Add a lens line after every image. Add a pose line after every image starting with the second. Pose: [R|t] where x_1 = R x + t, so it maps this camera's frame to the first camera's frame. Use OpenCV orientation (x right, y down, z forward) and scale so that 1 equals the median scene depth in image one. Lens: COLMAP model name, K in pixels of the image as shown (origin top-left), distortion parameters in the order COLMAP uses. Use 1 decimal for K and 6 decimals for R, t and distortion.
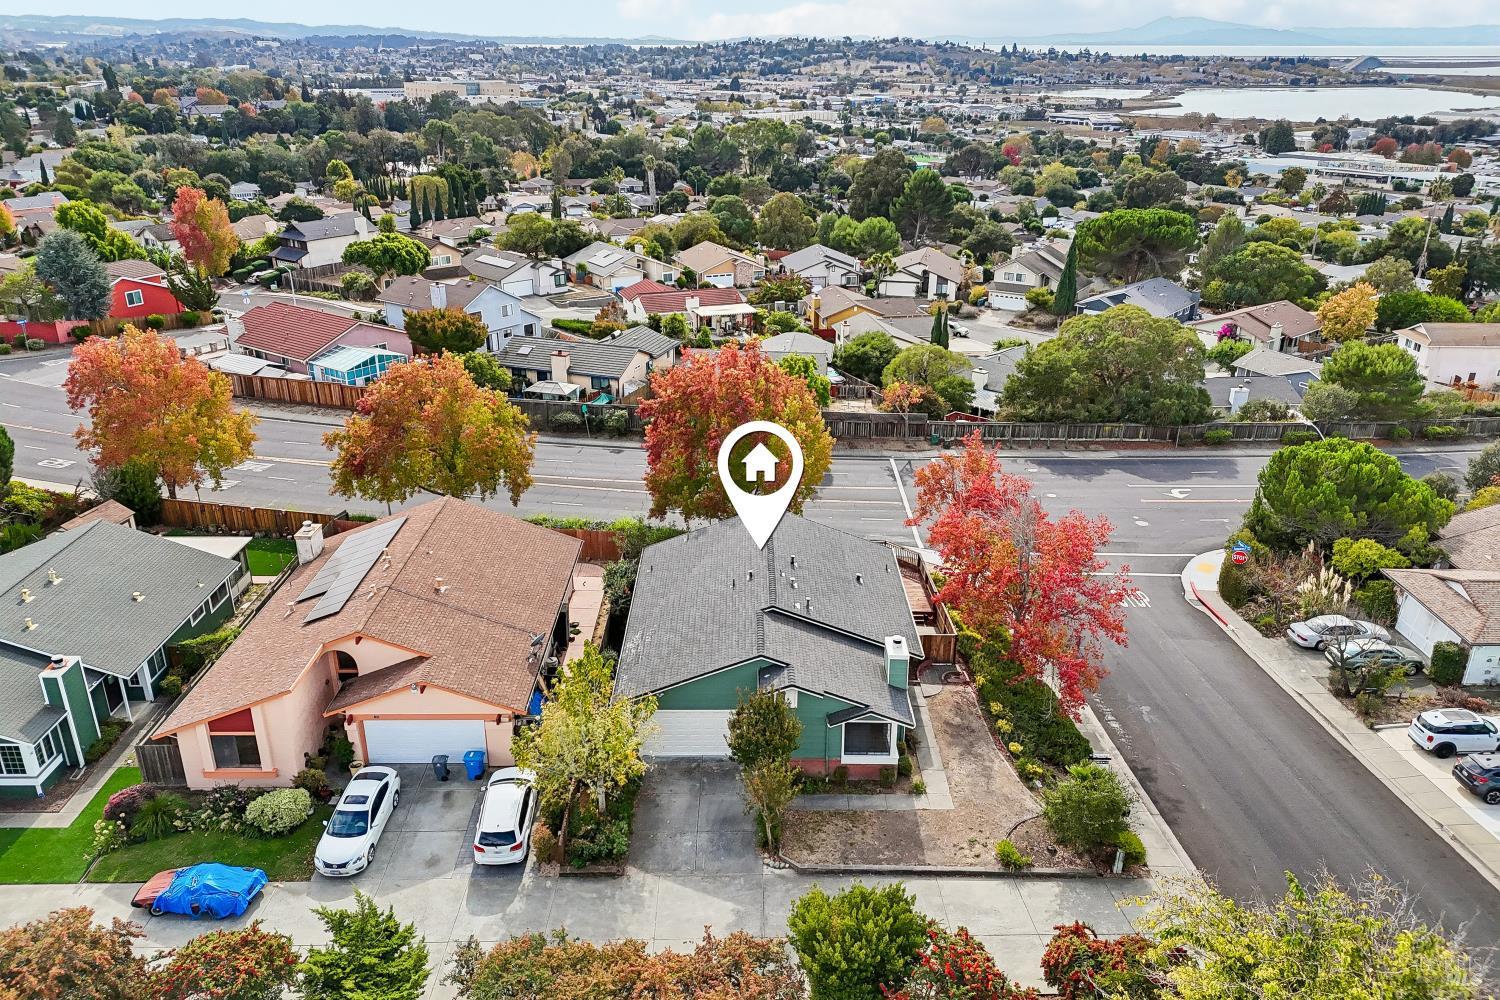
lens RADIAL K [[1099.8, 0, 751.8], [0, 1099.8, 502.7], [0, 0, 1]] dist [0.071836, -0.067191]
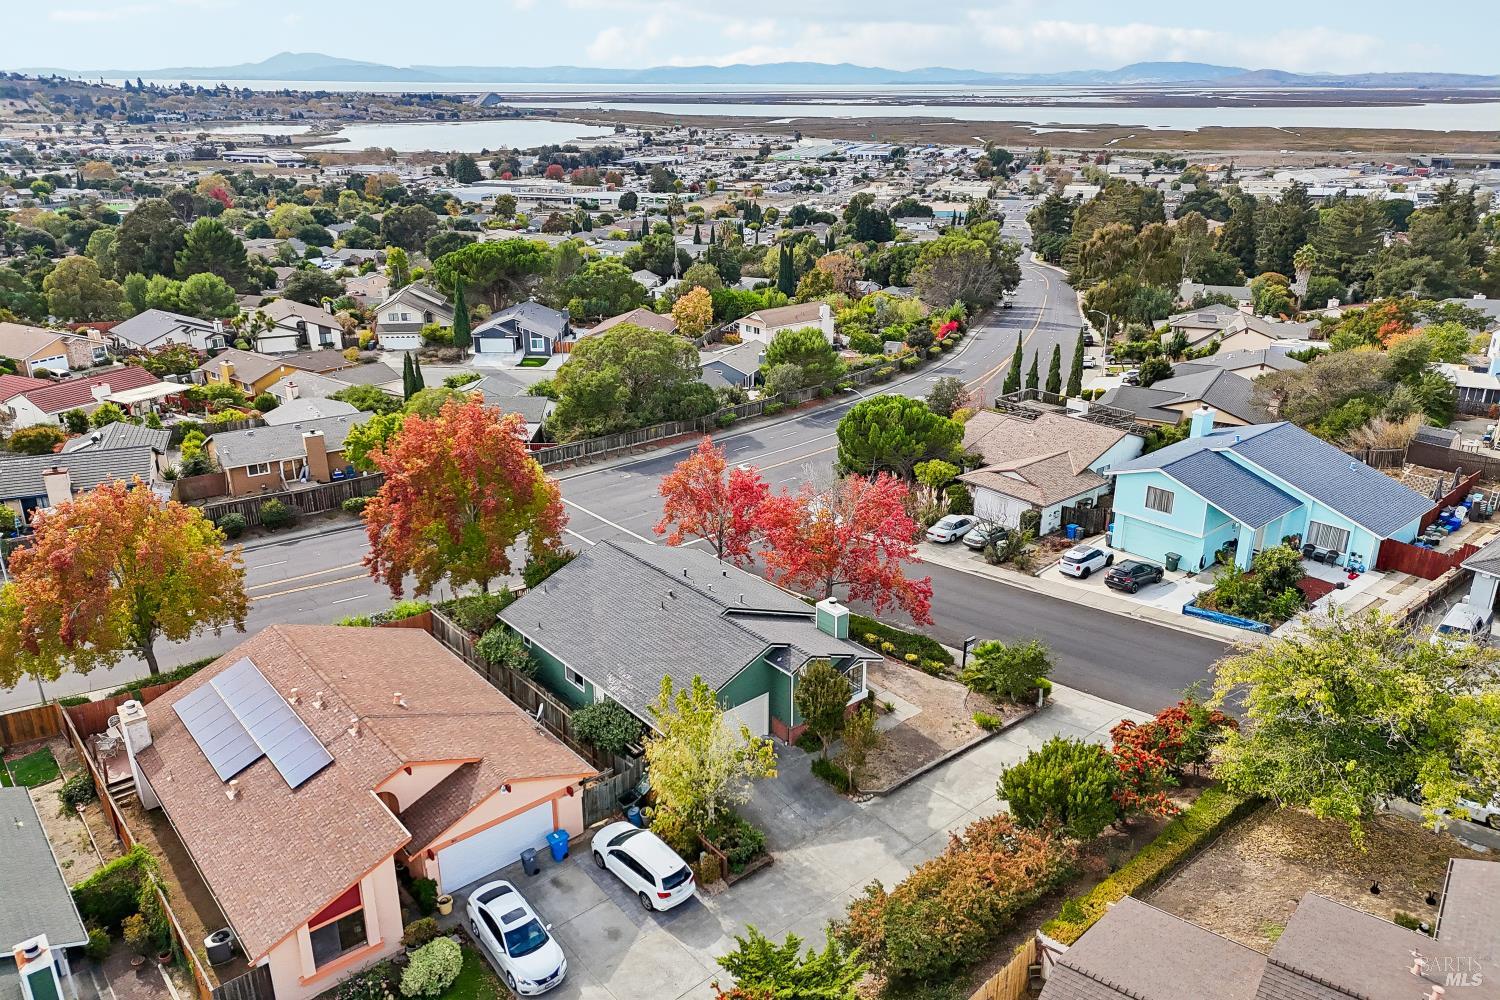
lens RADIAL K [[1099.8, 0, 750.2], [0, 1099.8, 500.8], [0, 0, 1]] dist [0.071836, -0.067191]
pose [[0.767006, -0.232539, 0.598020, -0.243763], [0.249598, 0.966741, 0.055788, -0.027659], [-0.591103, 0.106475, 0.799537, 0.029750]]
